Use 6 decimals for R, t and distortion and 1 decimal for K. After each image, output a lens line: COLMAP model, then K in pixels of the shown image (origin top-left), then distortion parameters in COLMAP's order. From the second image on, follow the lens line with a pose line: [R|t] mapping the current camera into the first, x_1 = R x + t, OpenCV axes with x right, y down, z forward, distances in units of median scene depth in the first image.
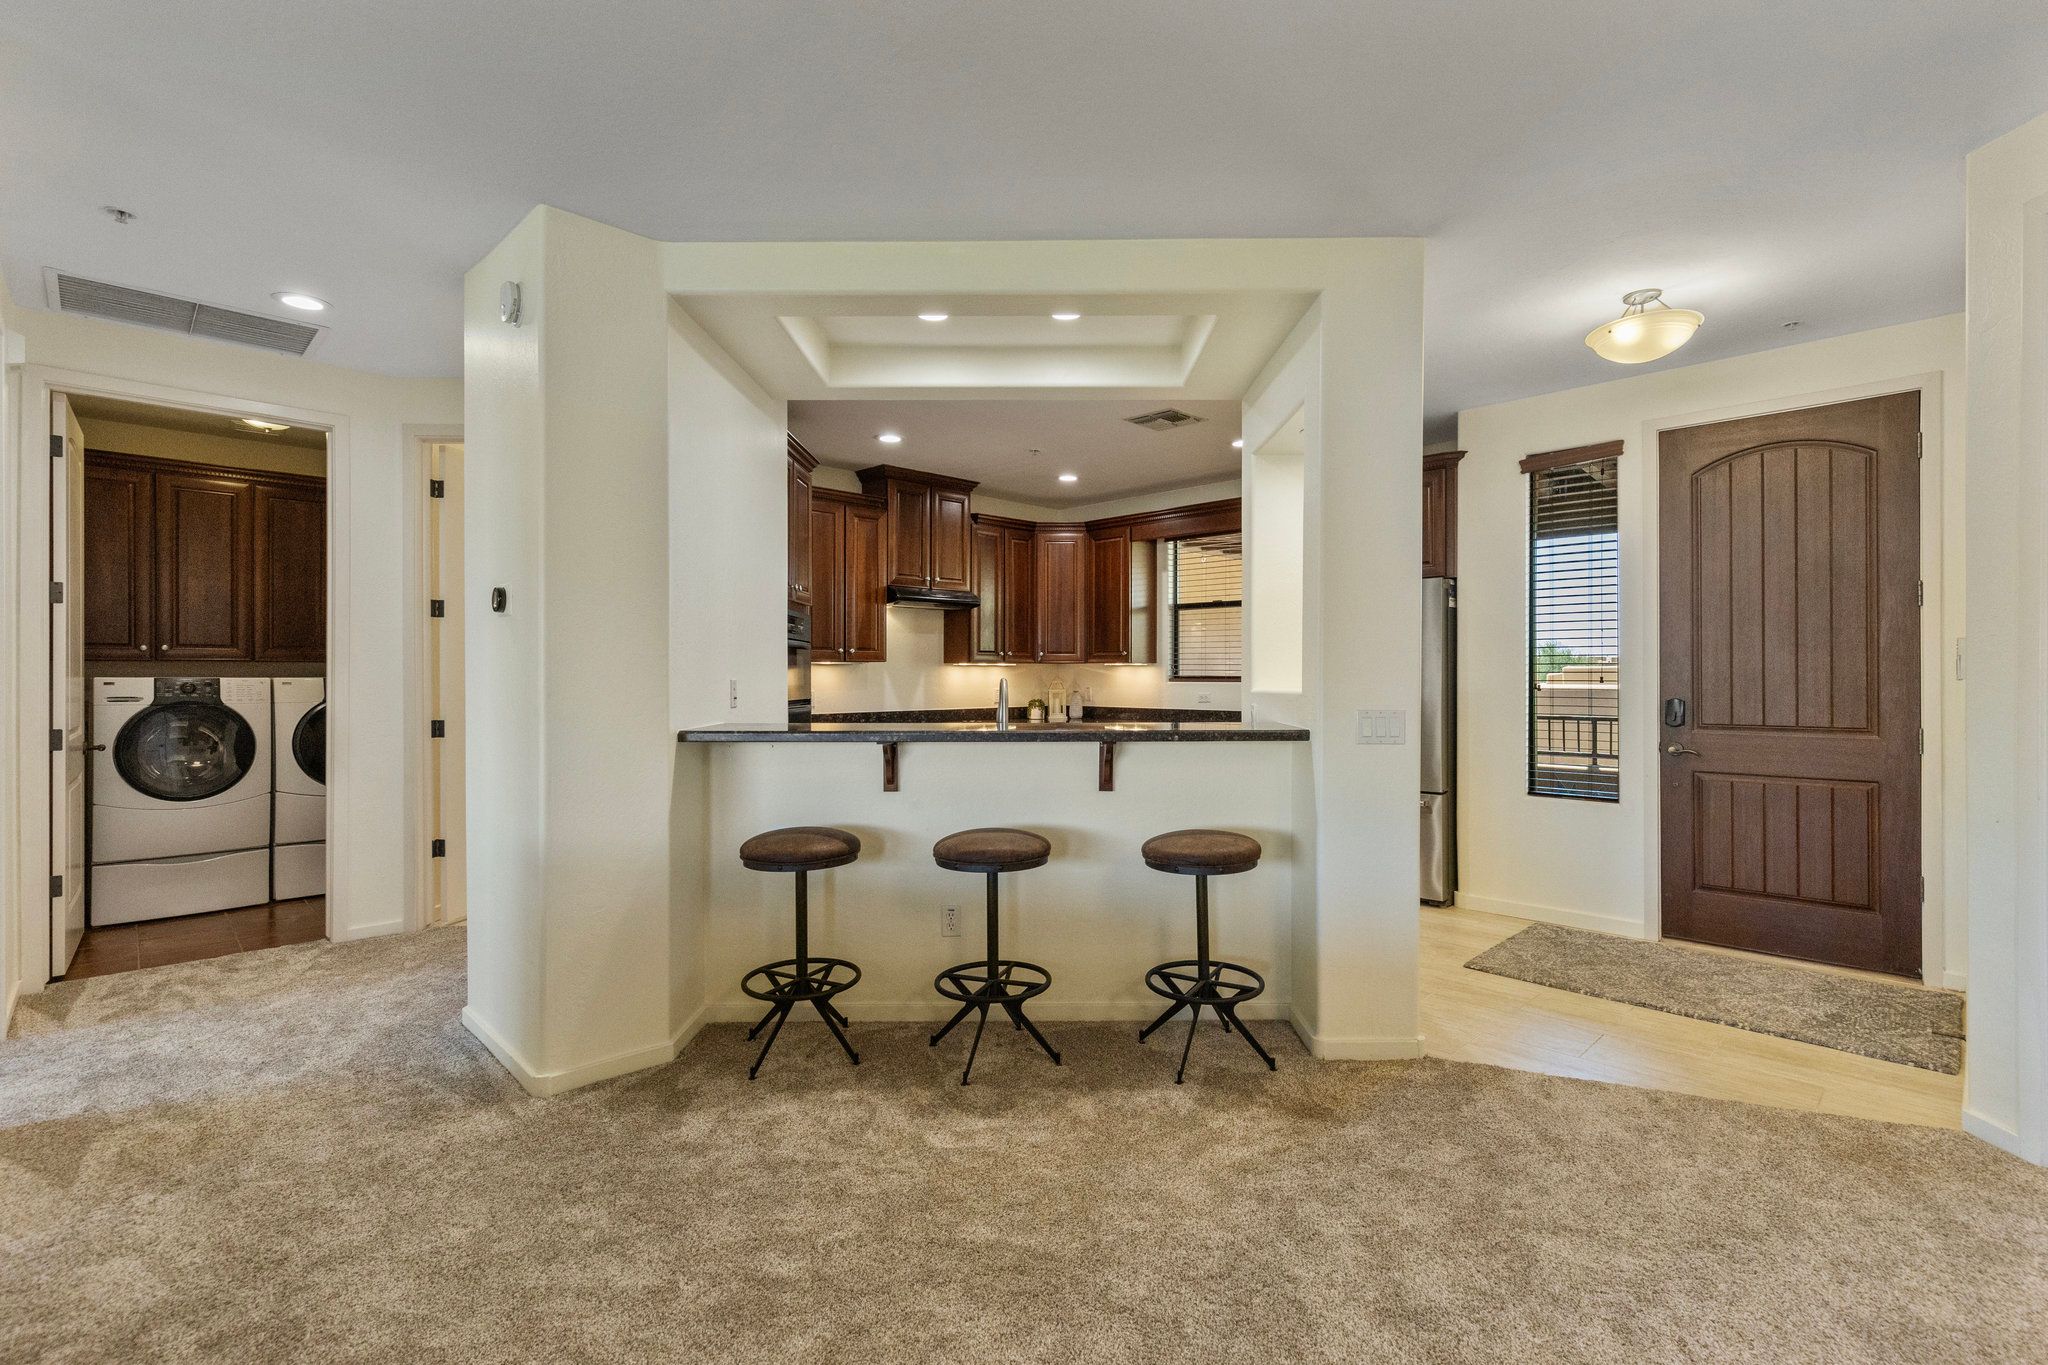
lens RADIAL K [[922.7, 0, 1040.1], [0, 922.7, 676.0], [0, 0, 1]] dist [0.013474, 0.000794]
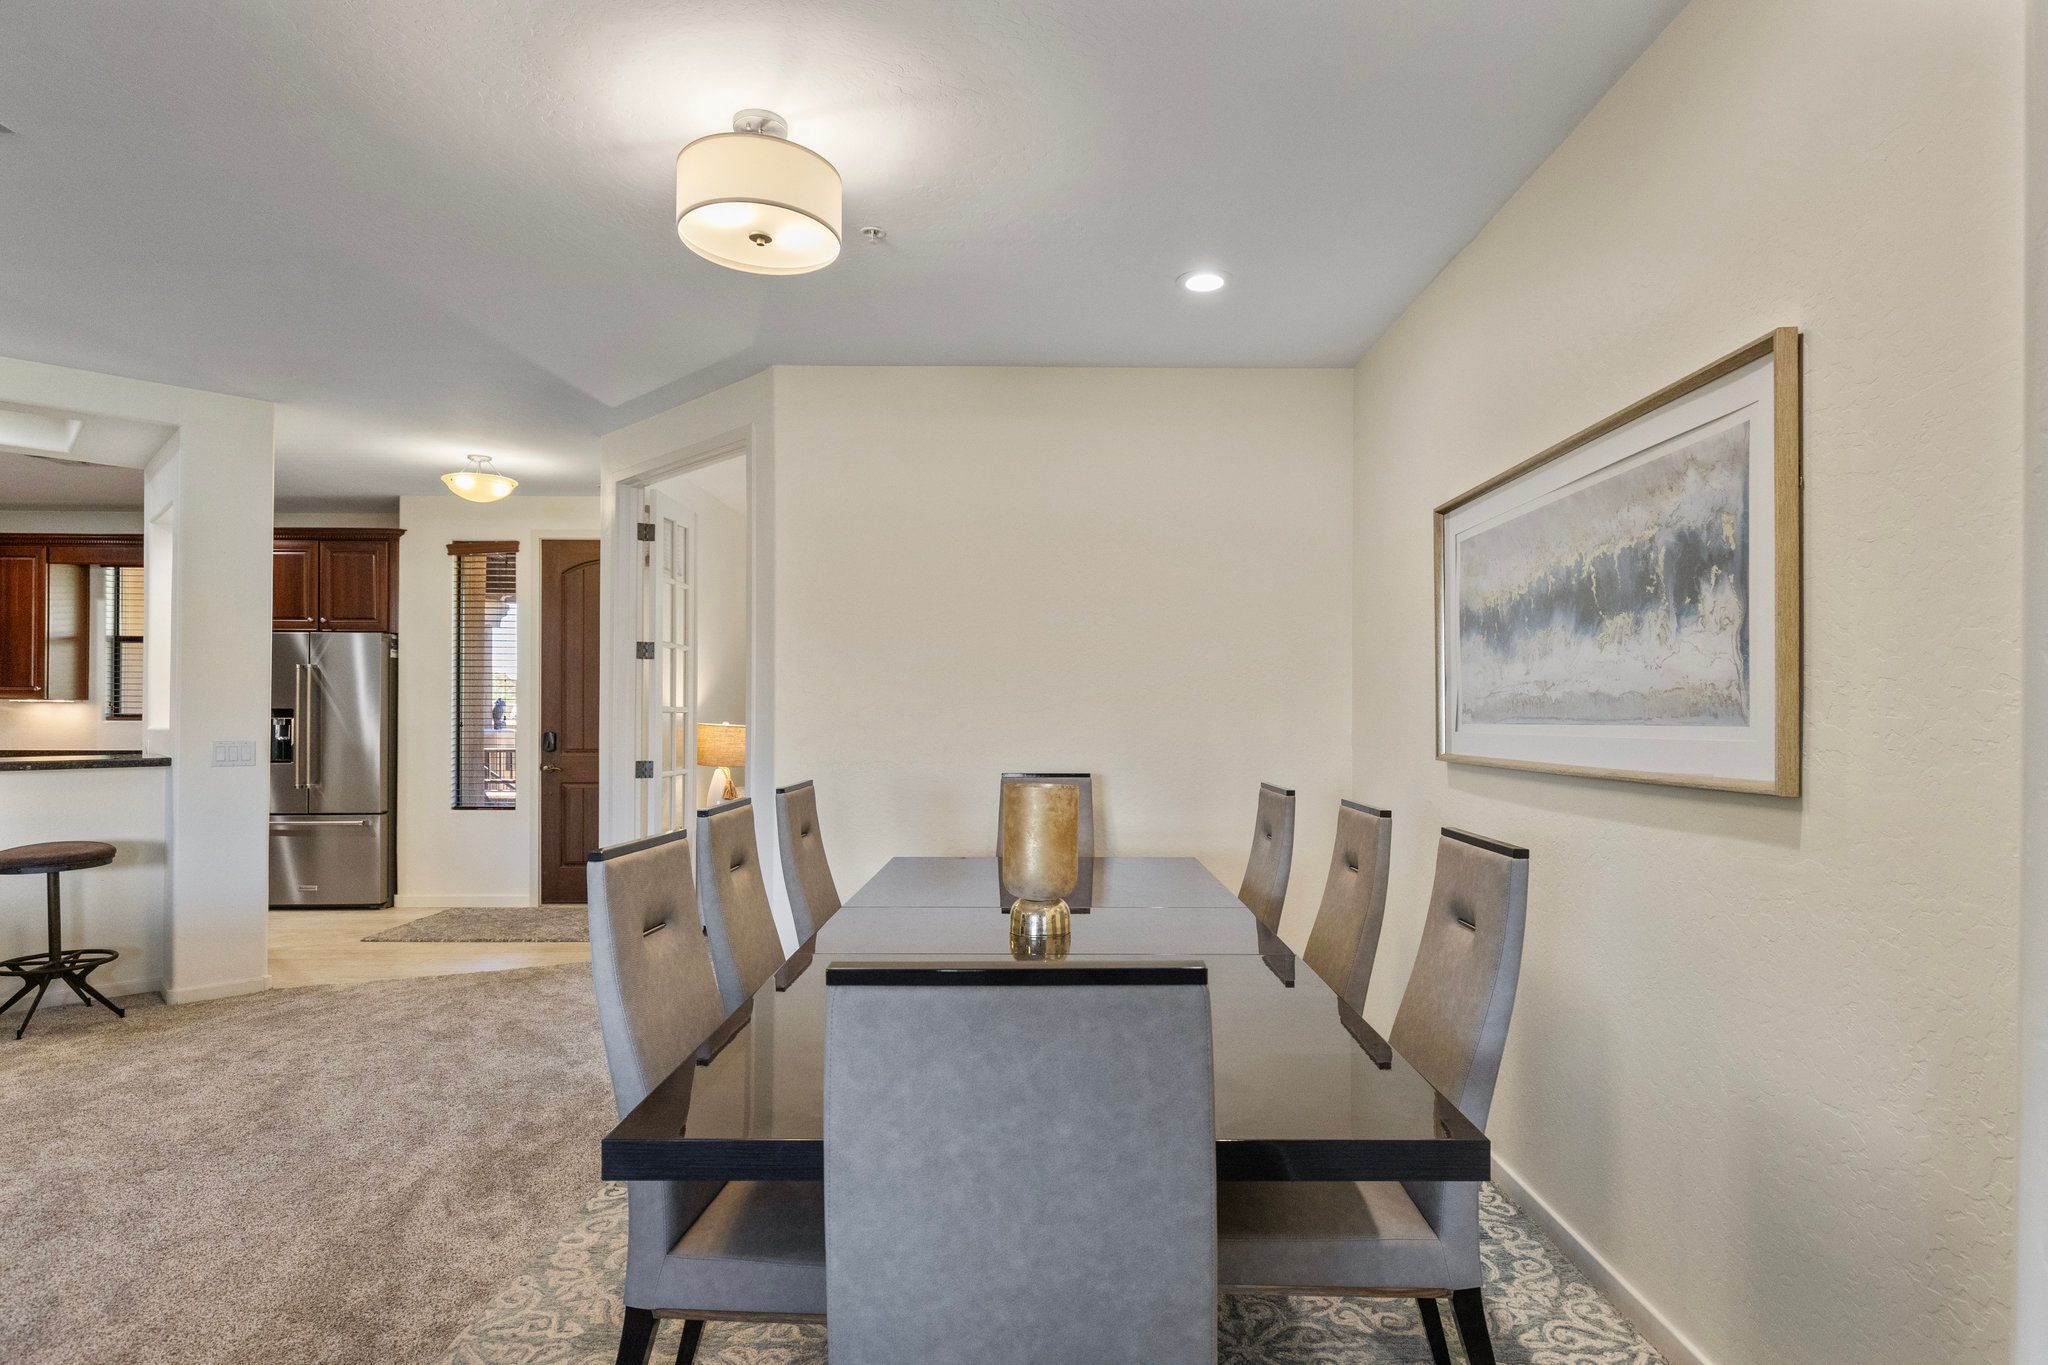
lens RADIAL K [[1077.7, 0, 1035.6], [0, 1077.7, 699.9], [0, 0, 1]] dist [0.005136, 0.001986]
pose [[0.706286, 0.011601, 0.707832, 0.053502], [-0.003124, 0.999907, -0.013270, -0.004251], [-0.707920, 0.007161, 0.706256, -0.711040]]
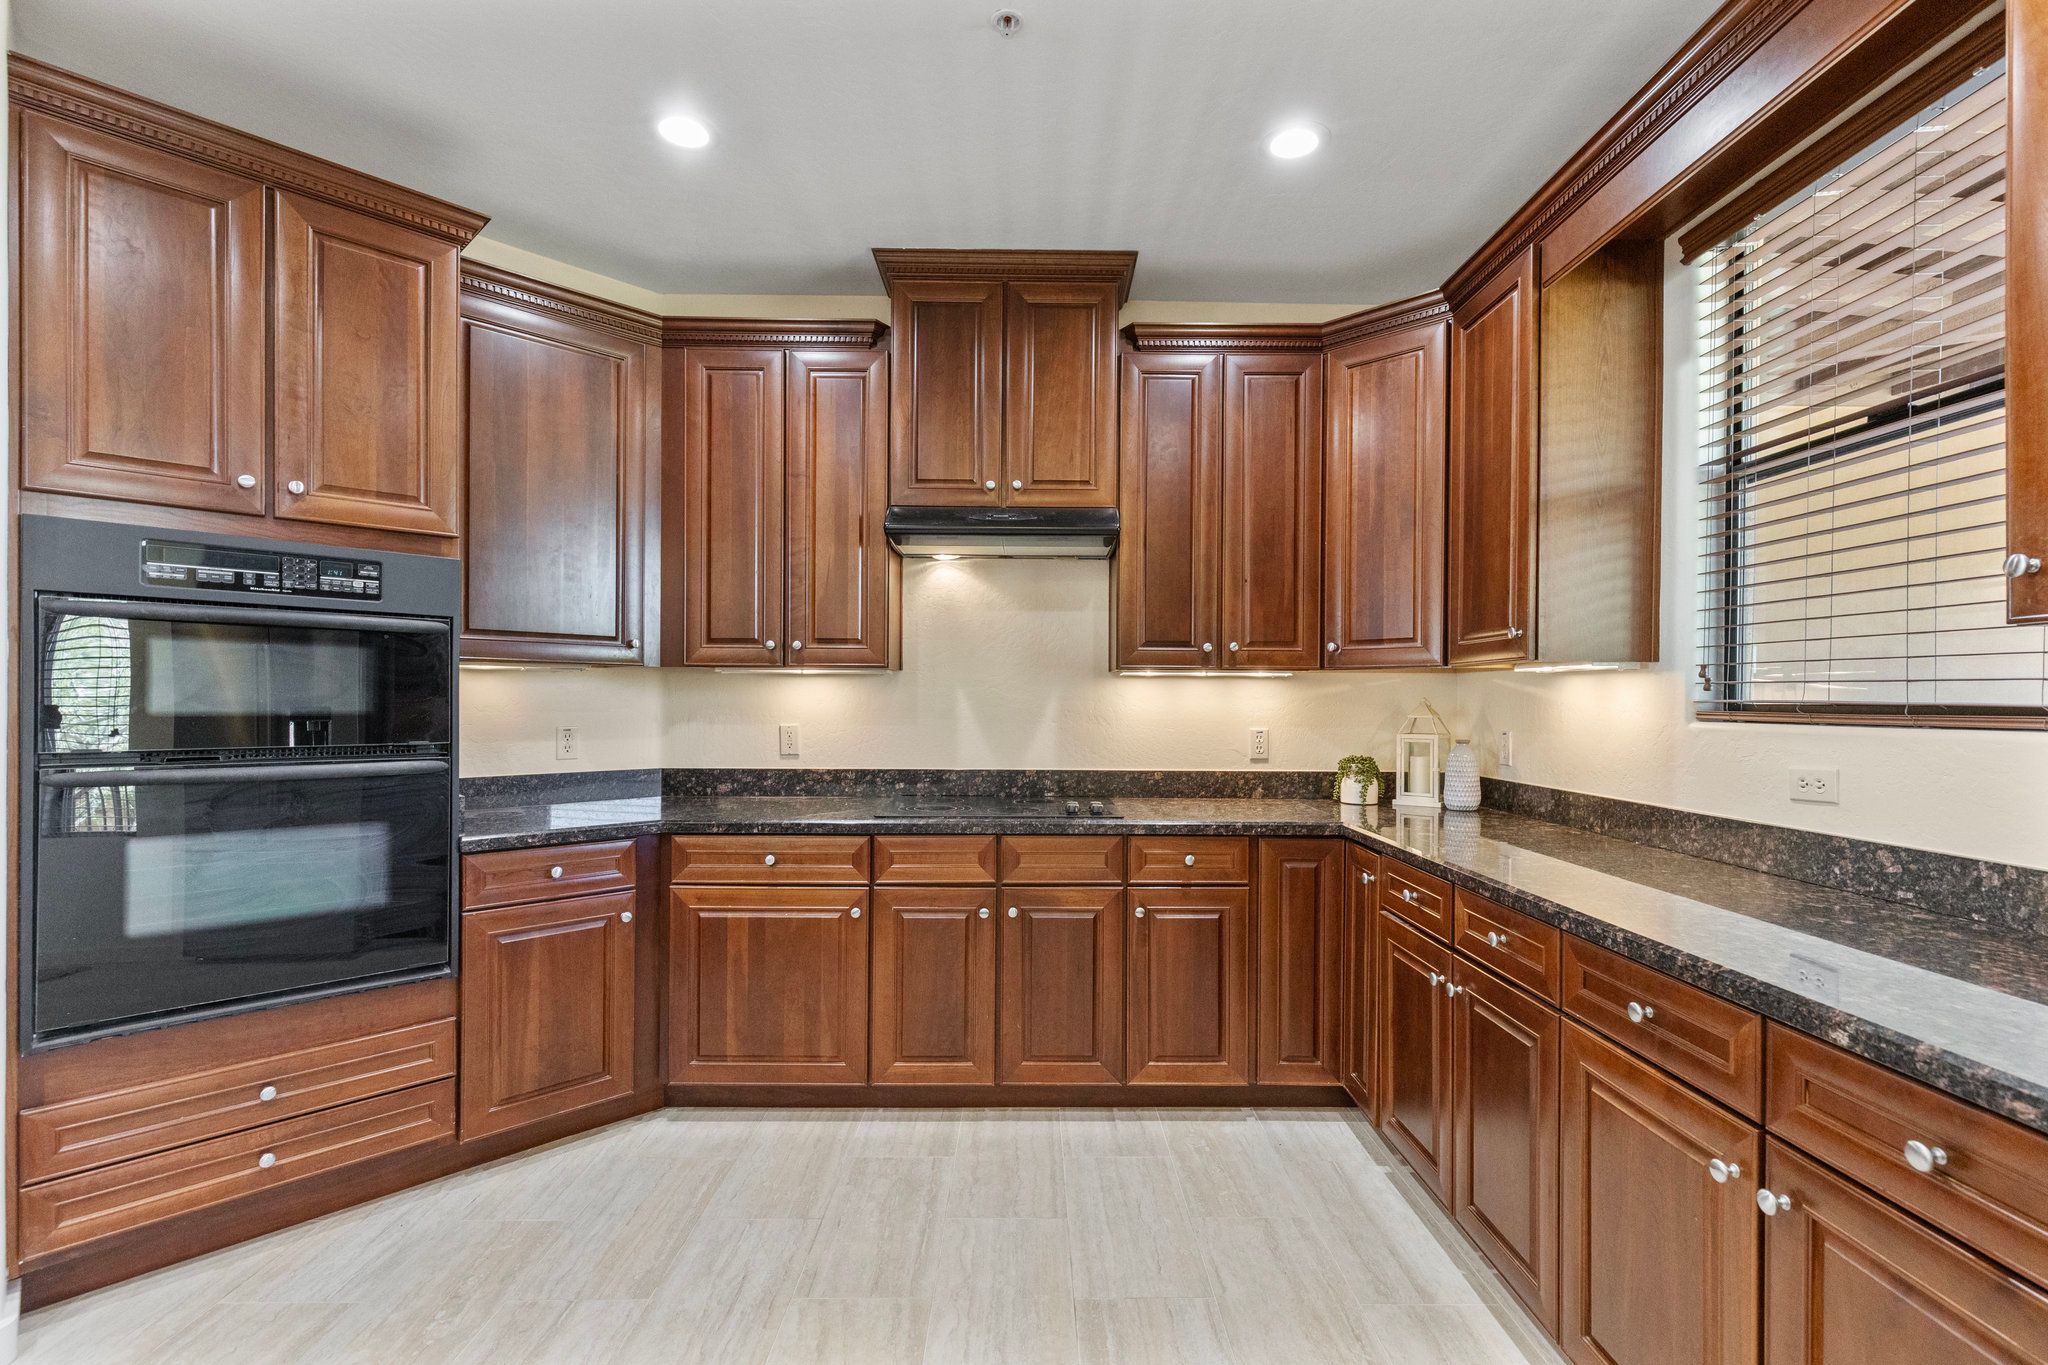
lens RADIAL K [[922.7, 0, 1034.4], [0, 922.7, 700.5], [0, 0, 1]] dist [0.013474, 0.000794]
pose [[0.720704, 0.006002, -0.693217, 0.336410], [-0.007794, 0.999969, 0.000555, 0.001339], [0.693200, 0.005003, 0.720728, 1.094473]]
